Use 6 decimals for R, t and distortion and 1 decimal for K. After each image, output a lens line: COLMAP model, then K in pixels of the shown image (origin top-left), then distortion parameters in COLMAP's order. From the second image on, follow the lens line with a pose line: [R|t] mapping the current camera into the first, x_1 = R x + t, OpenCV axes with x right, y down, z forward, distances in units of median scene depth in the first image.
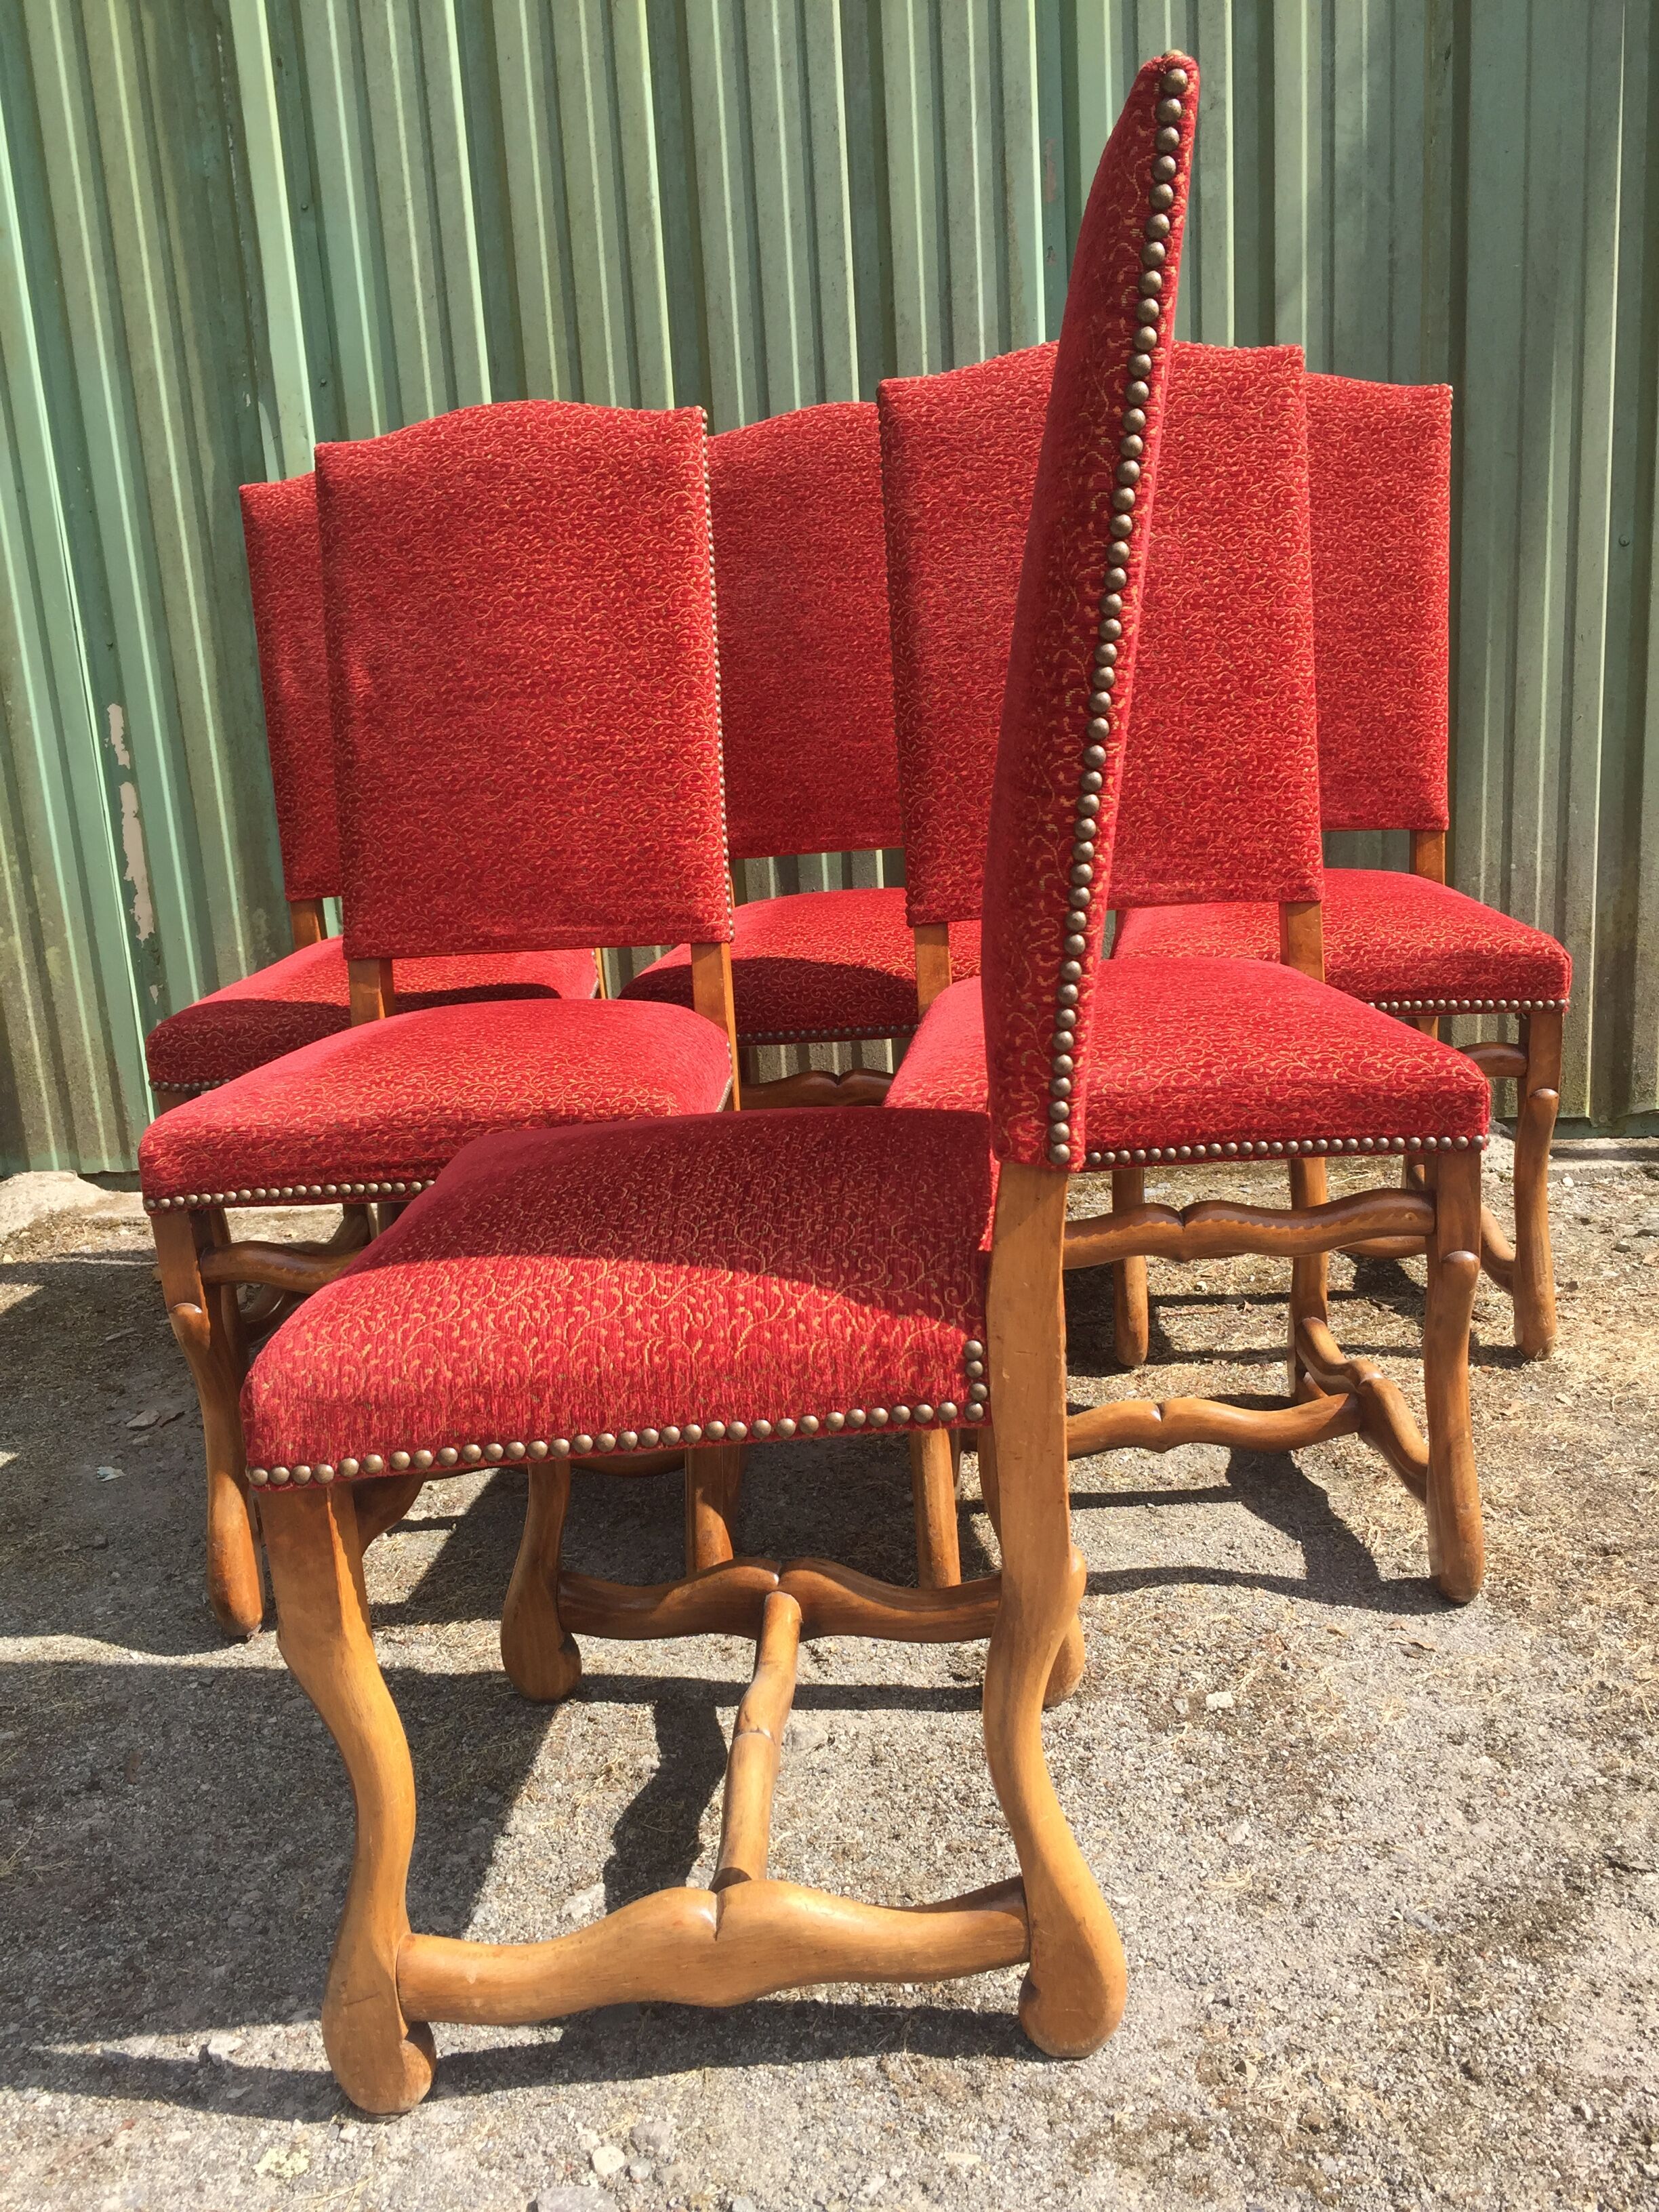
lens RADIAL K [[1915.4, 0, 848.3], [0, 1915.4, 1106.4], [0, 0, 1]] dist [0.083194, -0.116872]
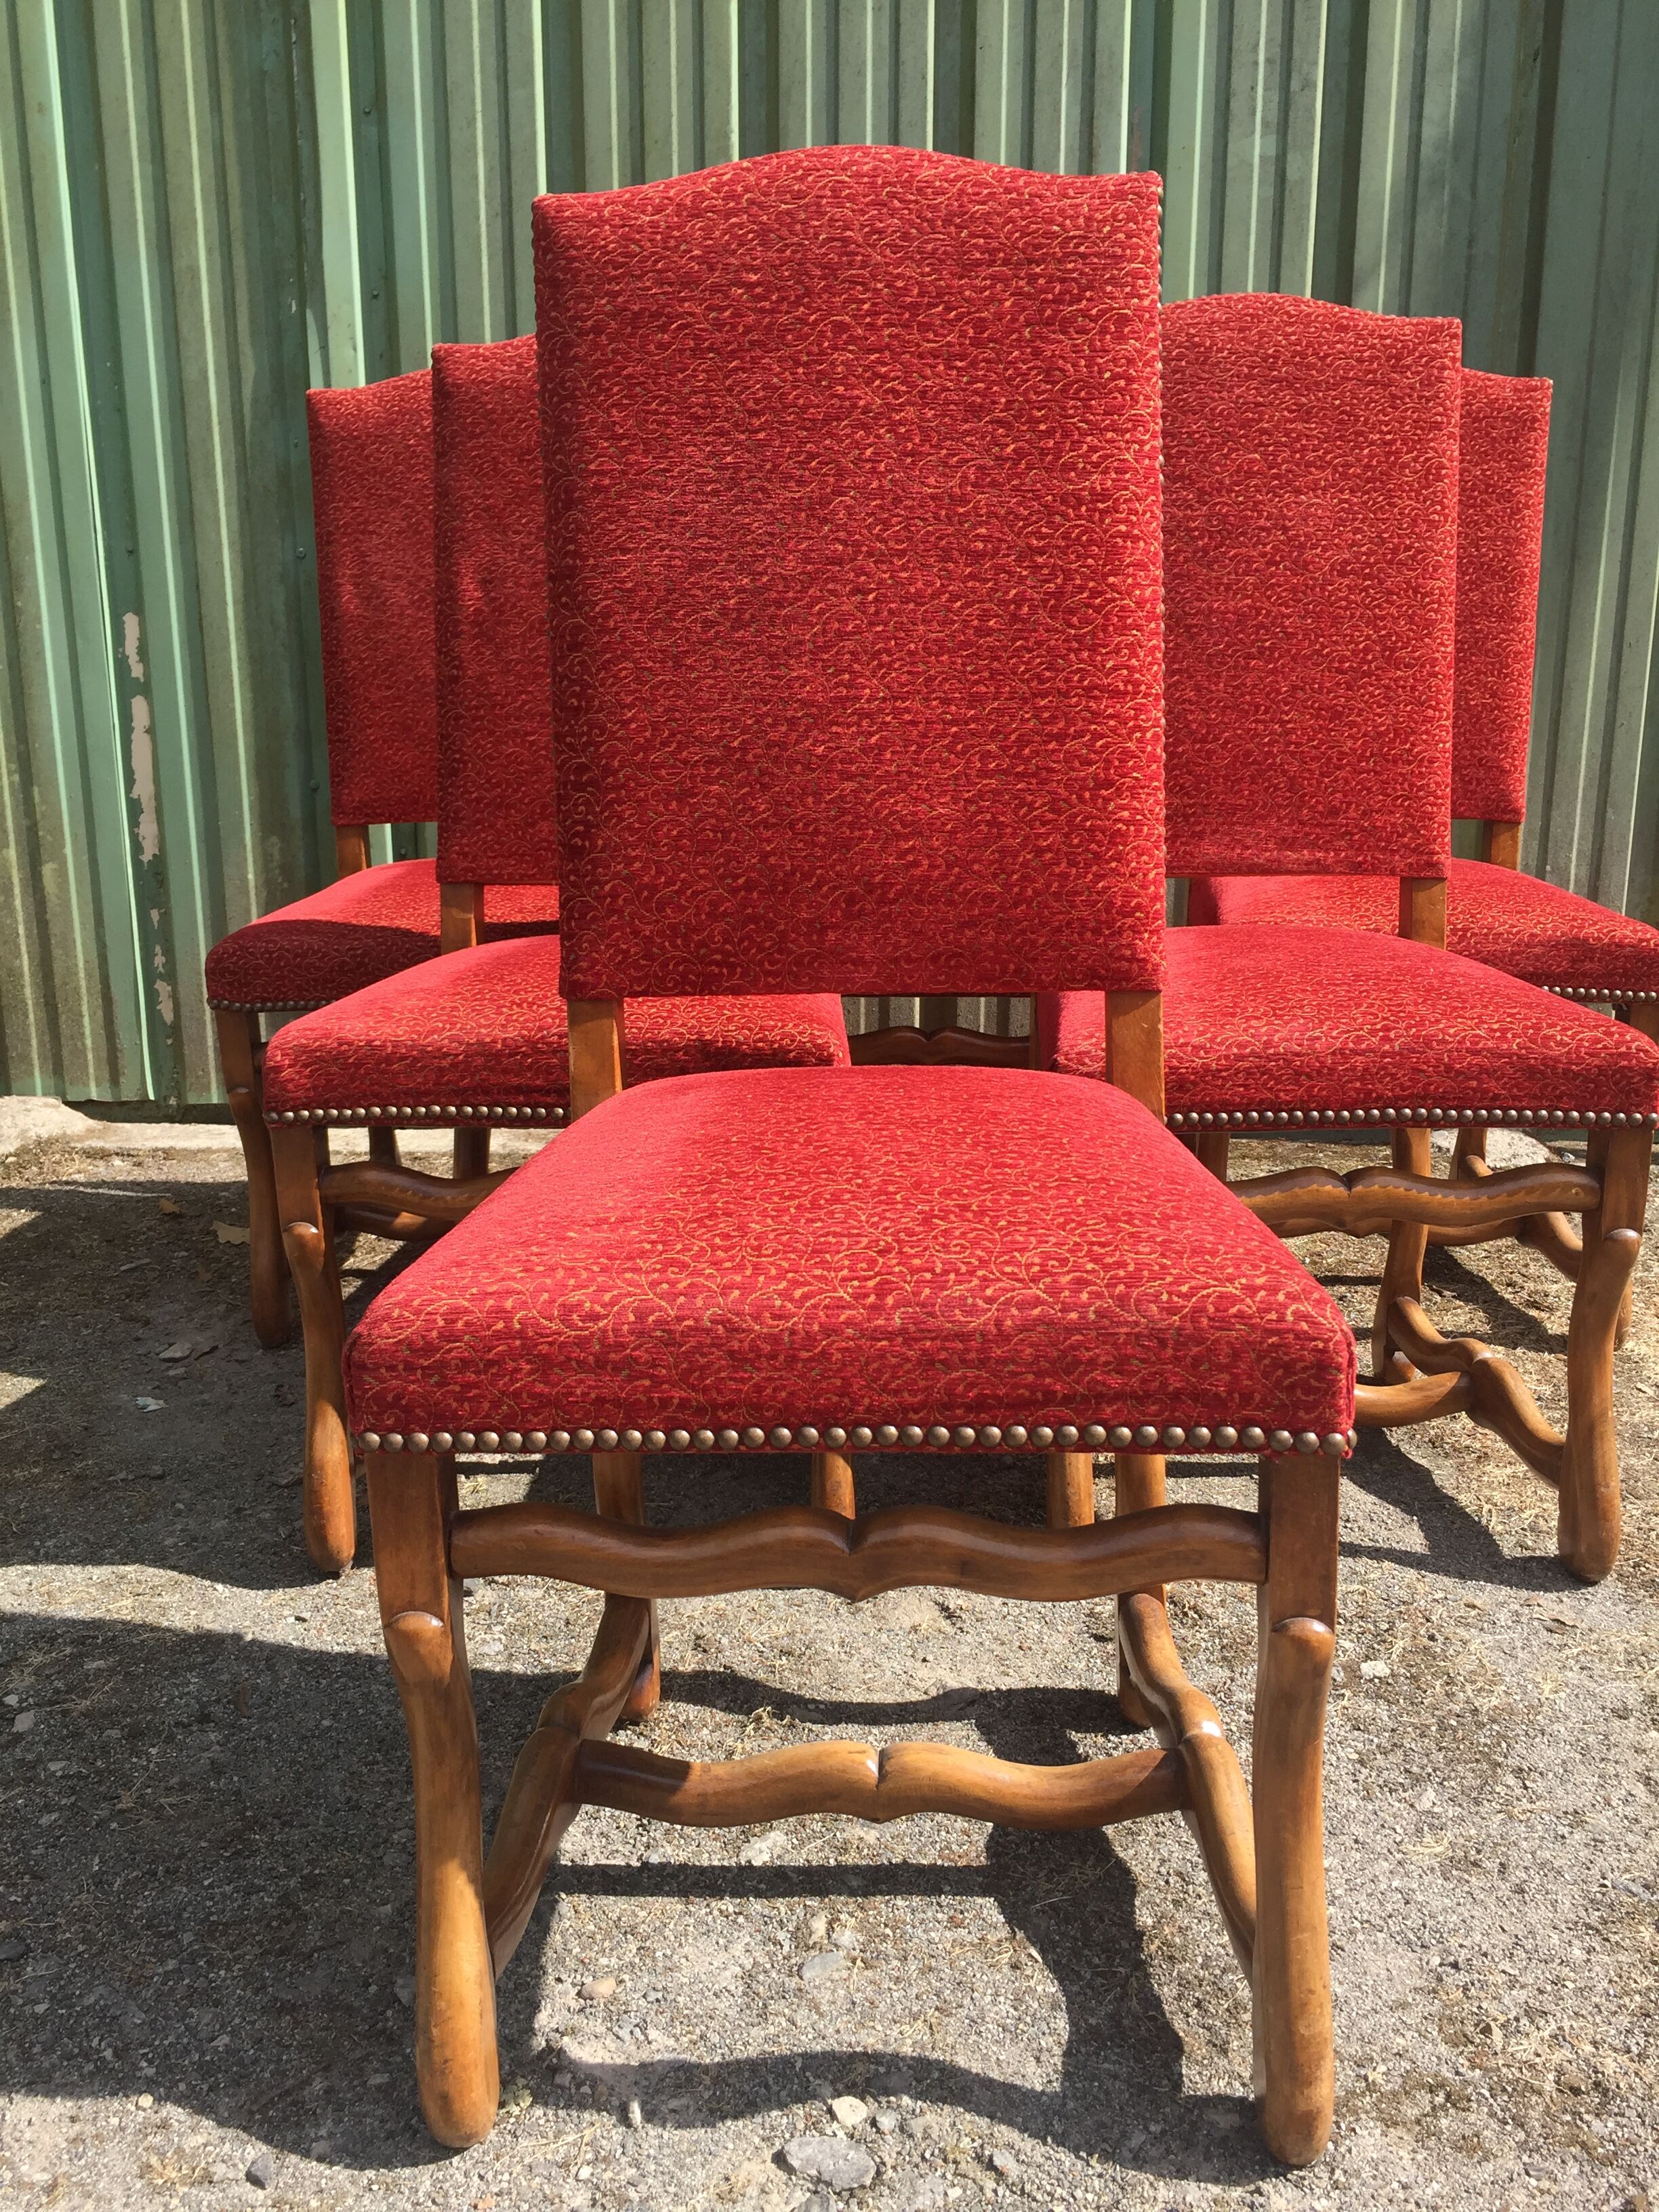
lens RADIAL K [[1918.8, 0, 843.4], [0, 1918.8, 1102.3], [0, 0, 1]] dist [0.082972, -0.120747]
pose [[0.996606, 0.050867, 0.064716, -0.151886], [-0.051062, 0.998695, 0.001361, 0.028857], [-0.064562, -0.004661, 0.997903, 0.027062]]
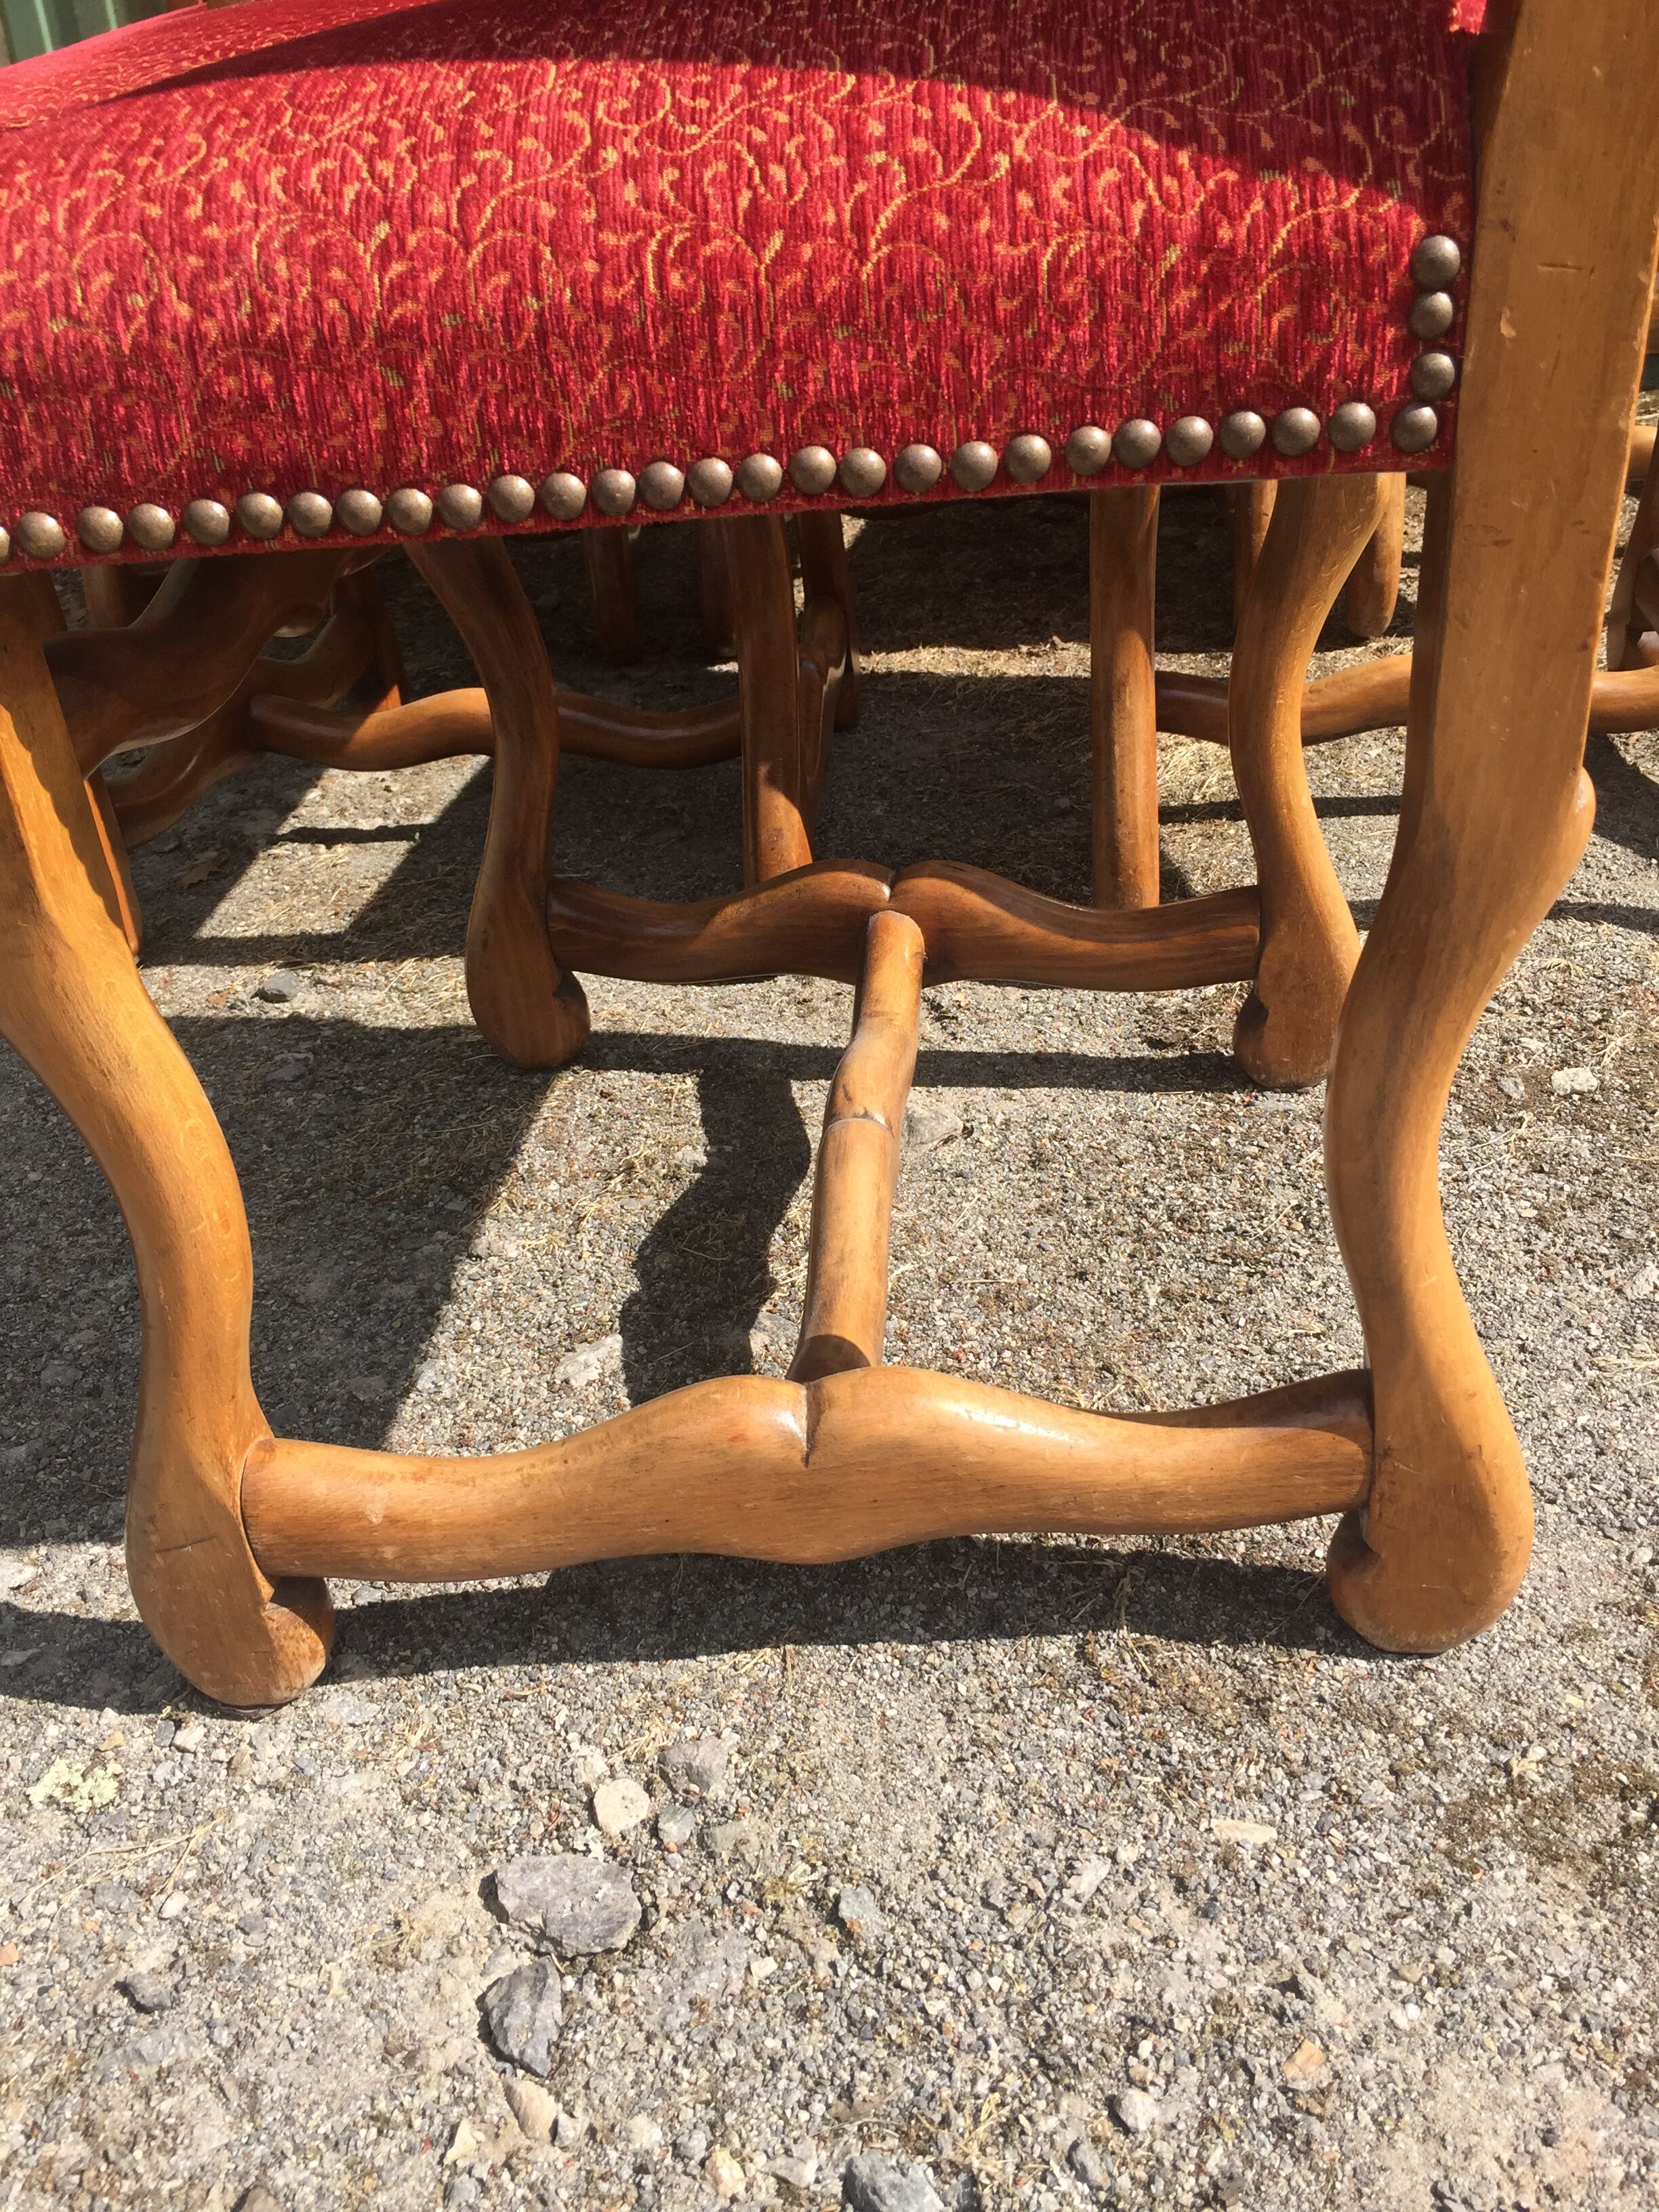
lens RADIAL K [[1933.6, 0, 871.0], [0, 1933.6, 1105.0], [0, 0, 1]] dist [0.080377, -0.110373]
pose [[0.999766, 0.016173, -0.014363, -0.031113], [-0.011101, 0.953549, 0.301034, 0.117778], [0.018564, -0.300804, 0.953505, 0.360006]]
